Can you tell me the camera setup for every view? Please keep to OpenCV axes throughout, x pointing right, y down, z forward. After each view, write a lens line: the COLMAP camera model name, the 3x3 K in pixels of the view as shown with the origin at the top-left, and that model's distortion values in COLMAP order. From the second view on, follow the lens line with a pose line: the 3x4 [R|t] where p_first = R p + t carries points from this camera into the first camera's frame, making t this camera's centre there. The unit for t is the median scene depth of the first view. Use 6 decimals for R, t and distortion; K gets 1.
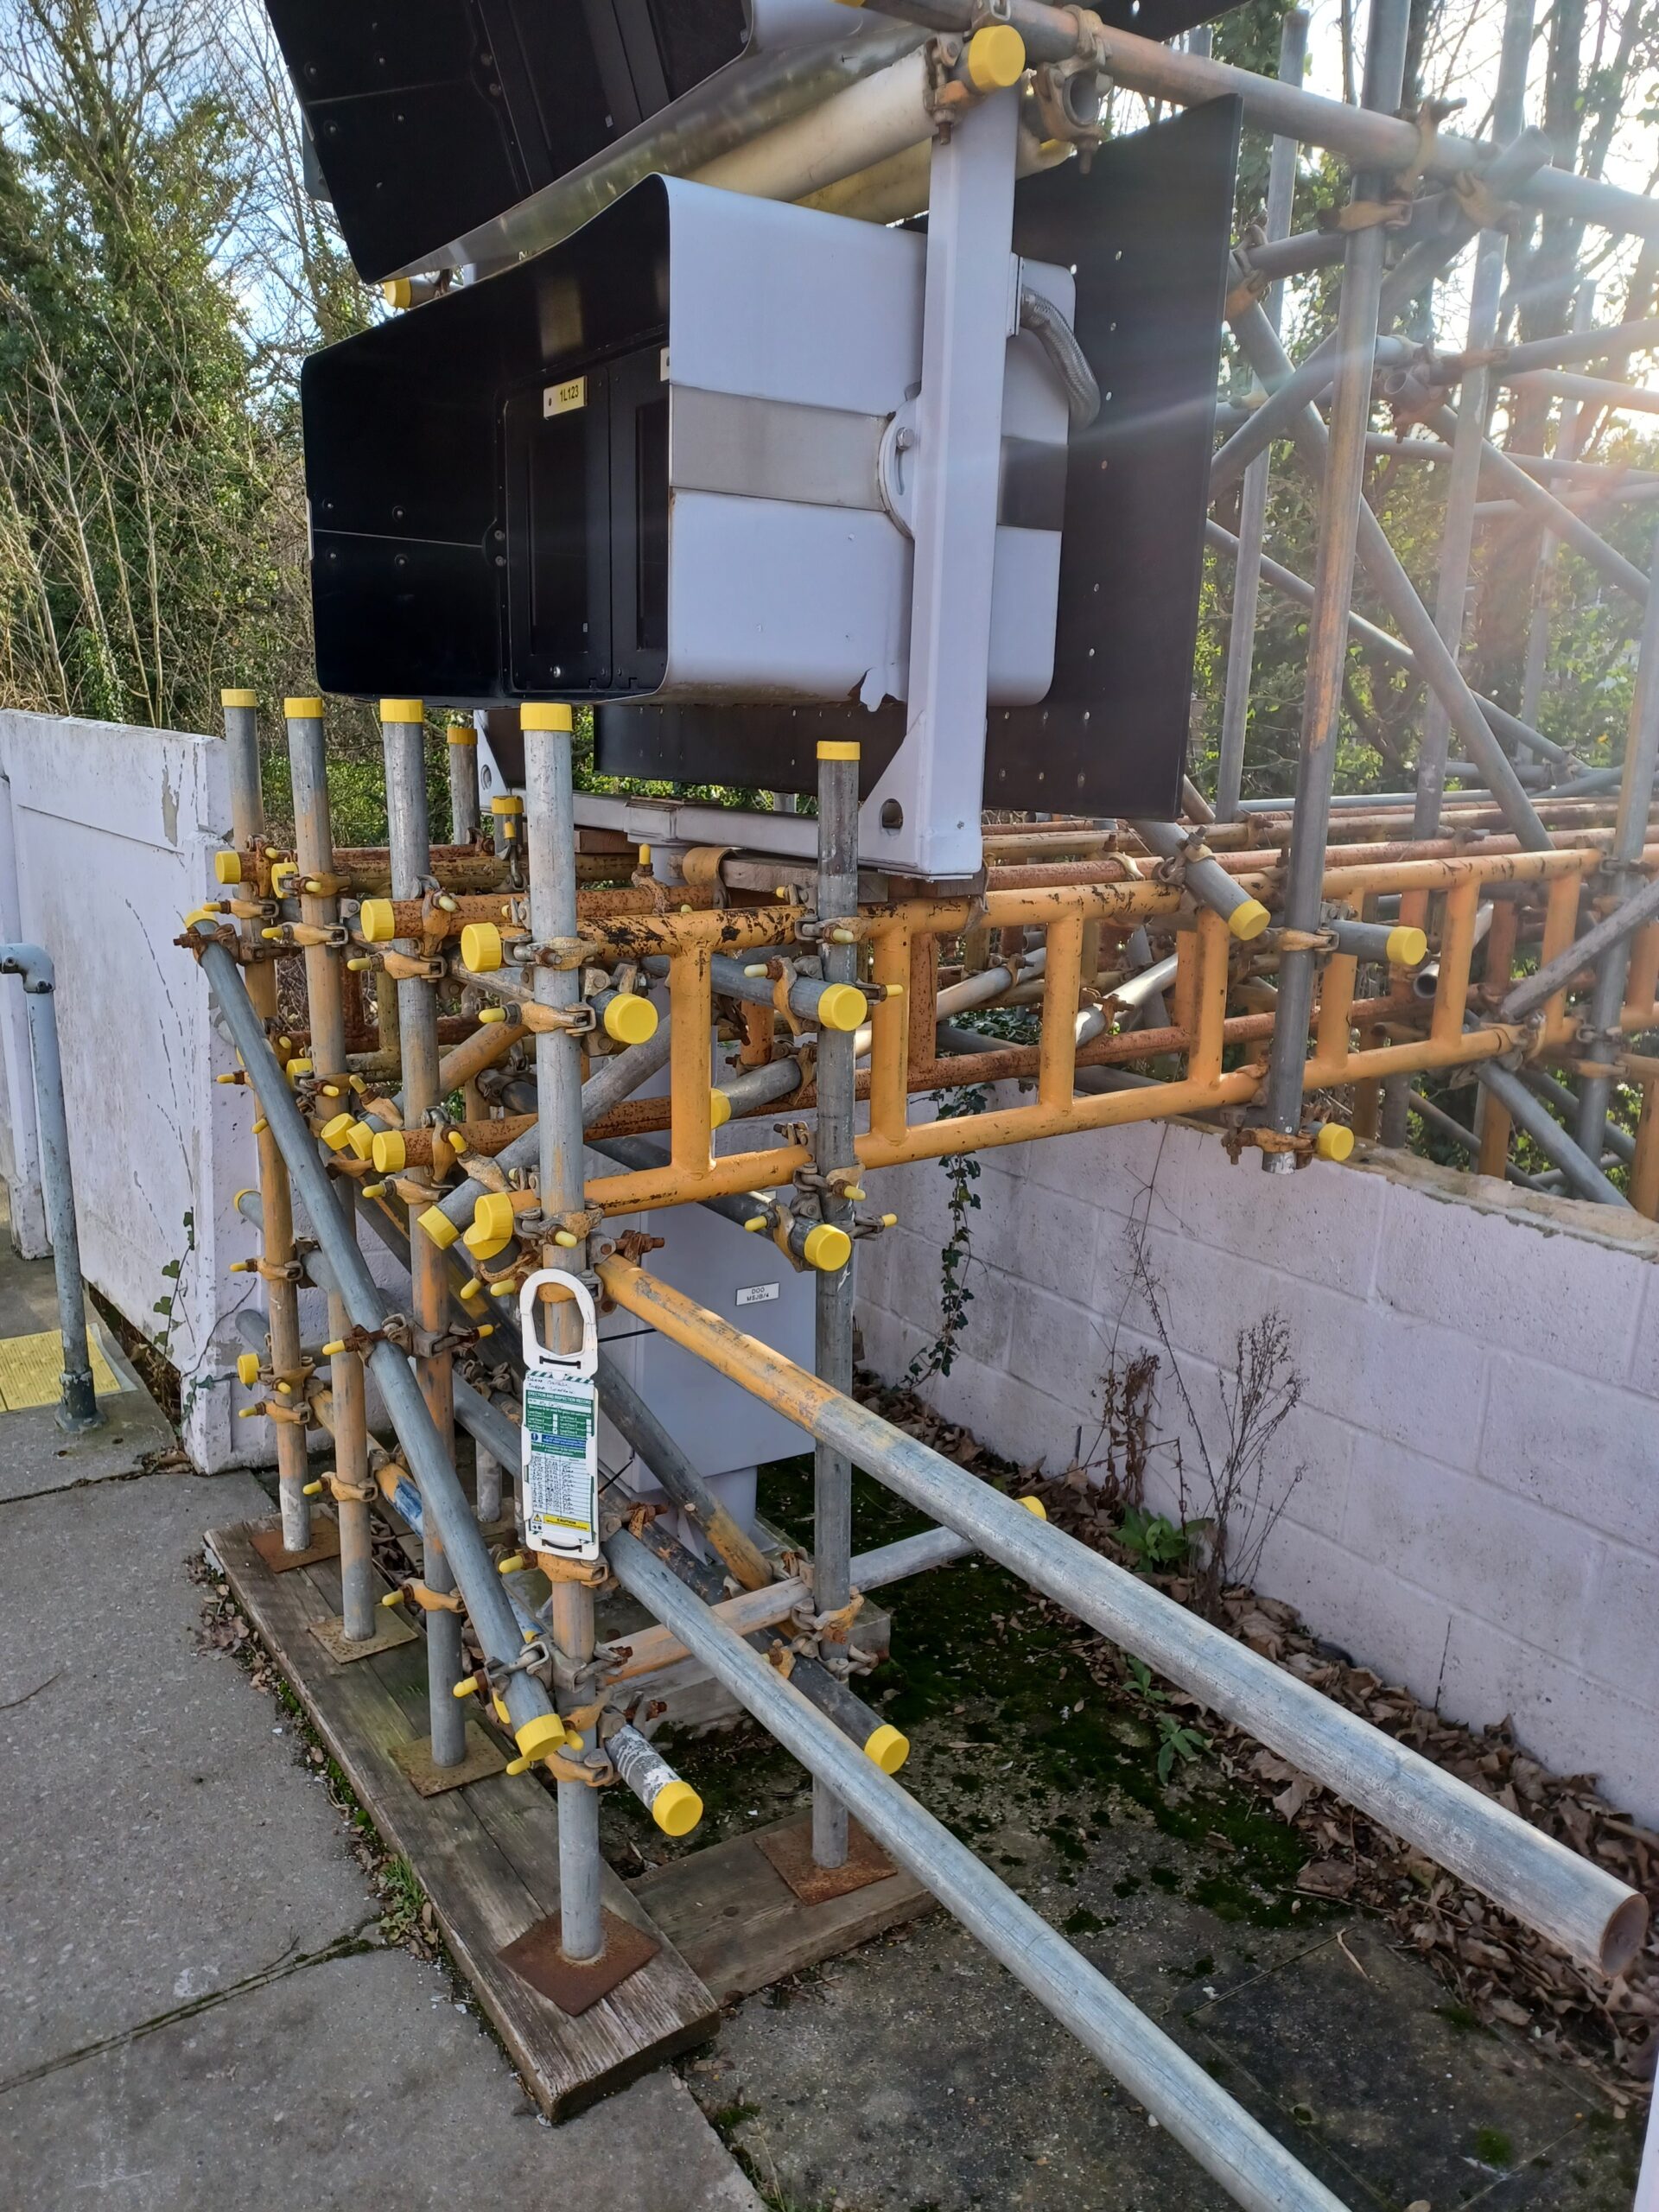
lens RADIAL K [[1601.9, 0, 834.0], [0, 1601.9, 1106.5], [0, 0, 1]] dist [0.068924, -0.000888]
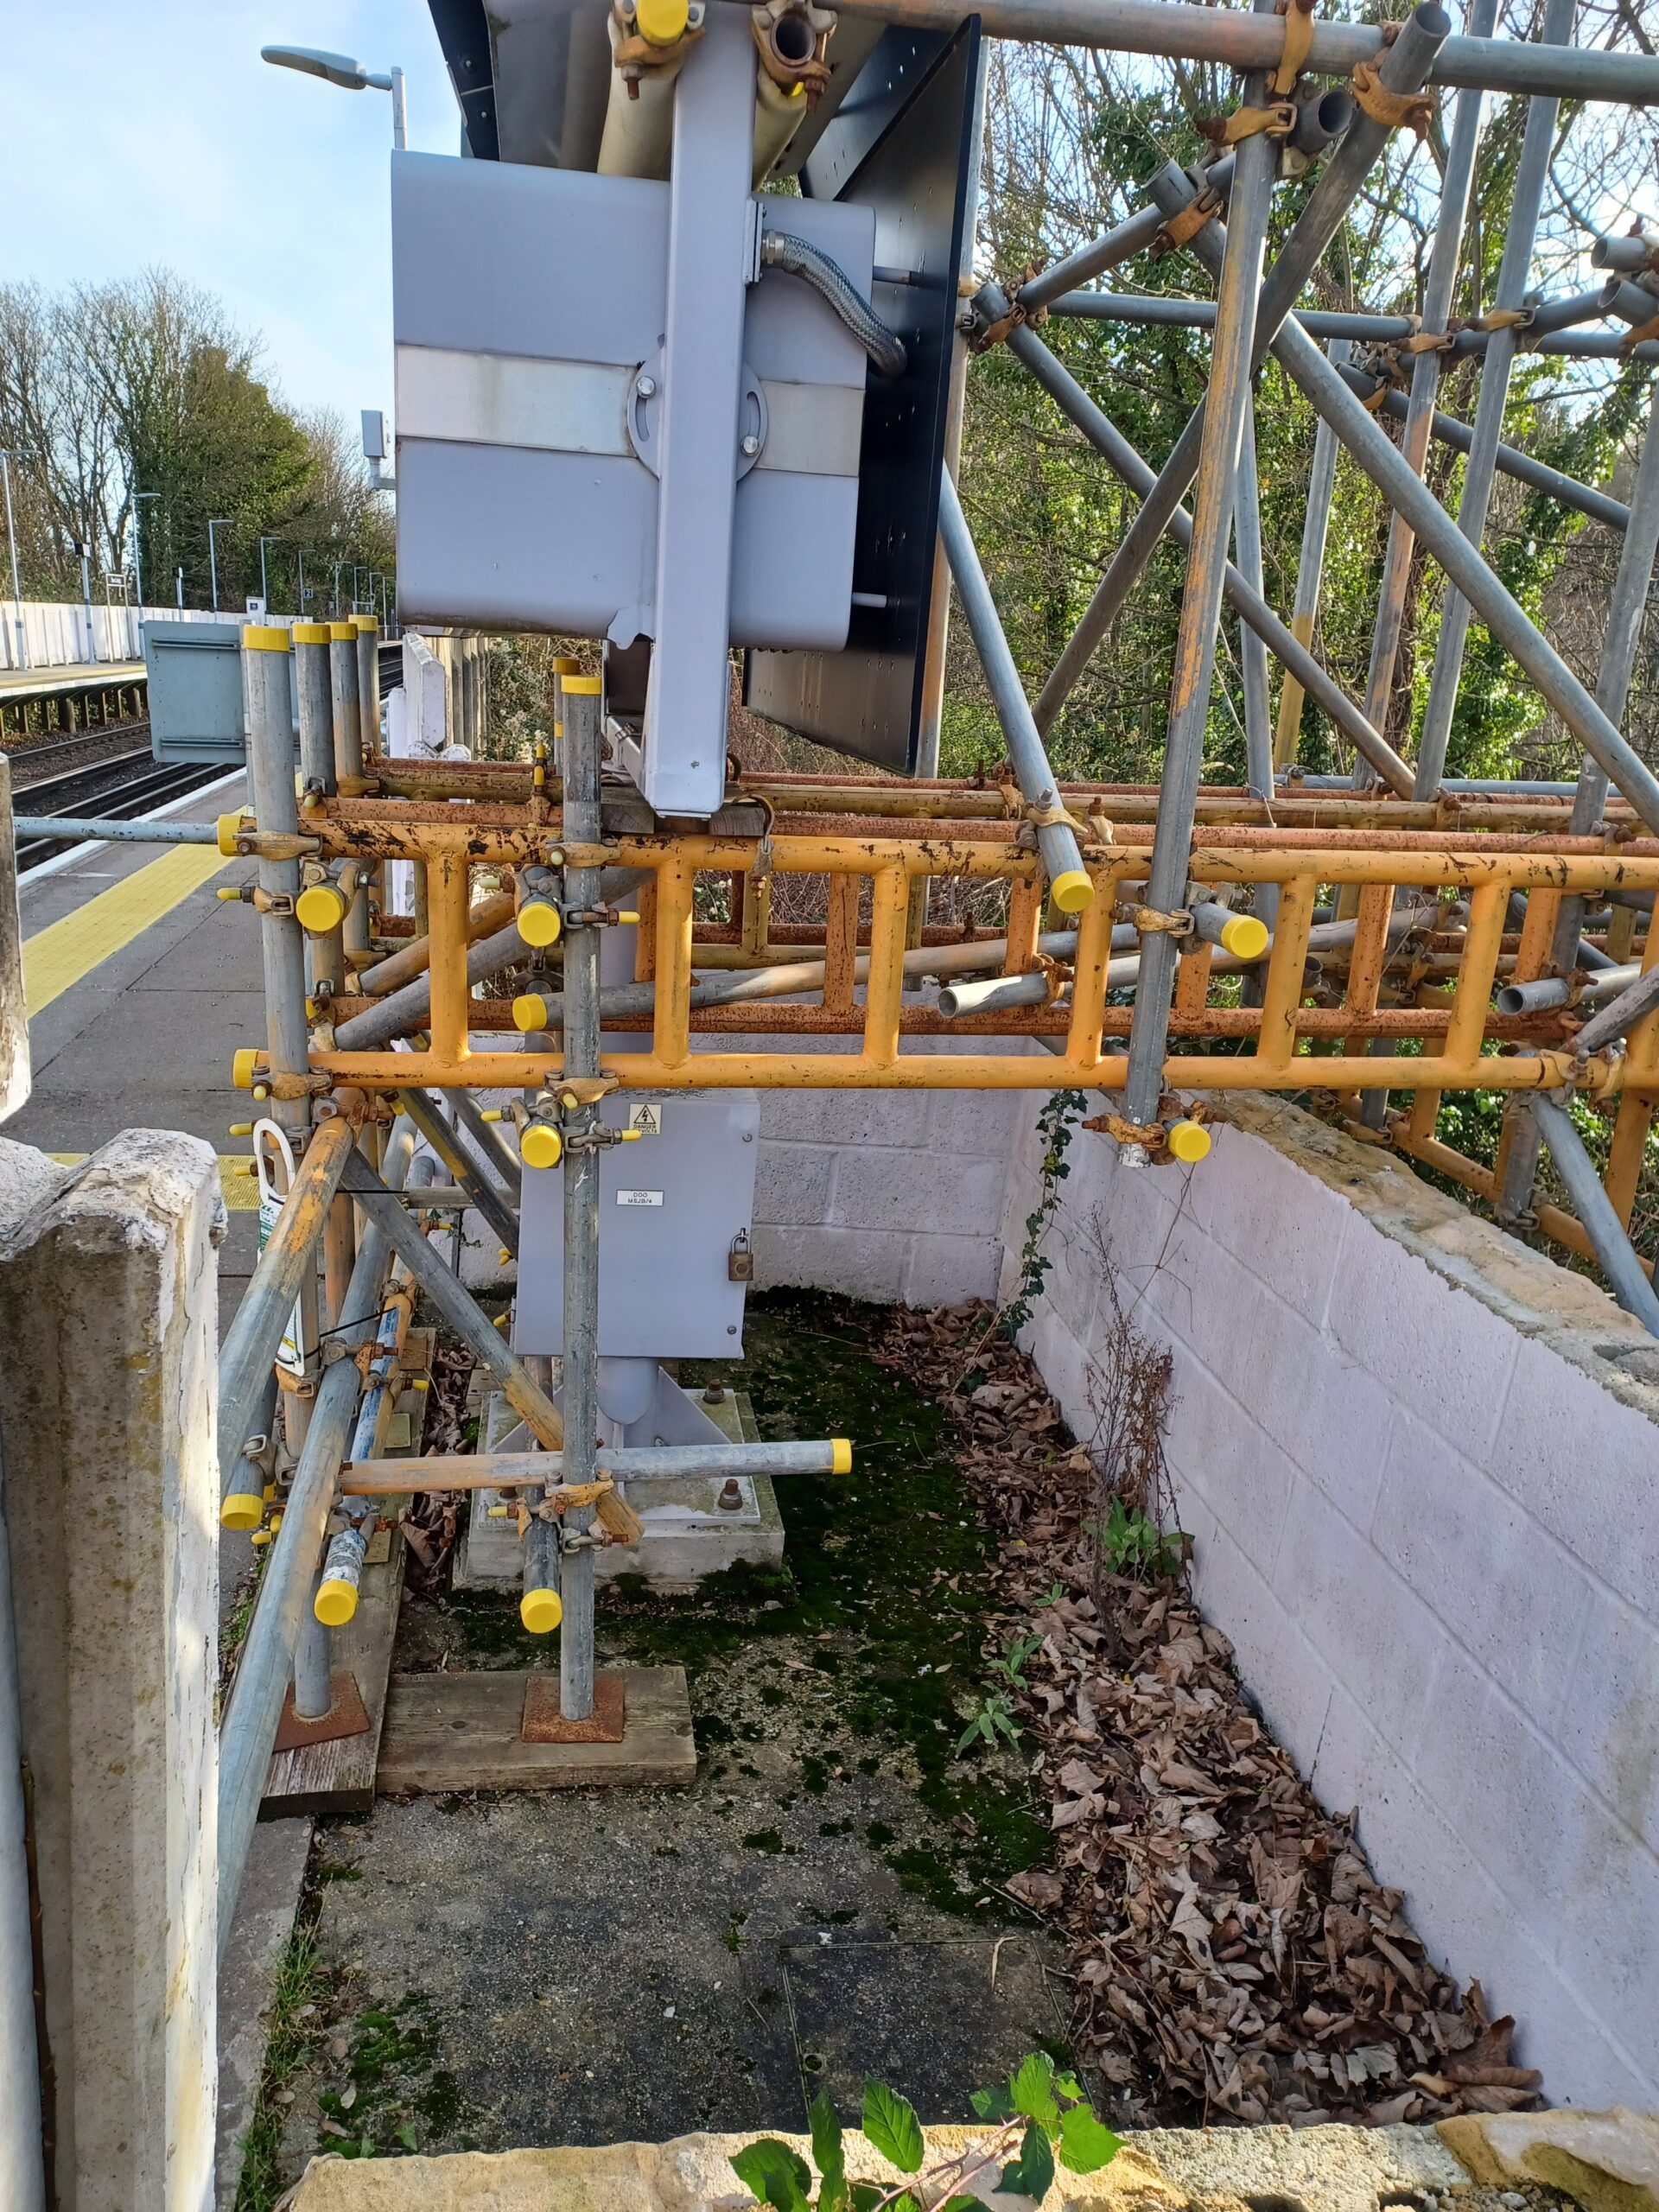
lens RADIAL K [[1601.9, 0, 822.8], [0, 1601.9, 1104.9], [0, 0, 1]] dist [0.068924, -0.000888]
pose [[0.909633, 0.149462, -0.387594, 0.492029], [-0.138134, 0.988766, 0.057101, -0.023648], [0.391774, 0.001599, 0.920060, 0.064628]]
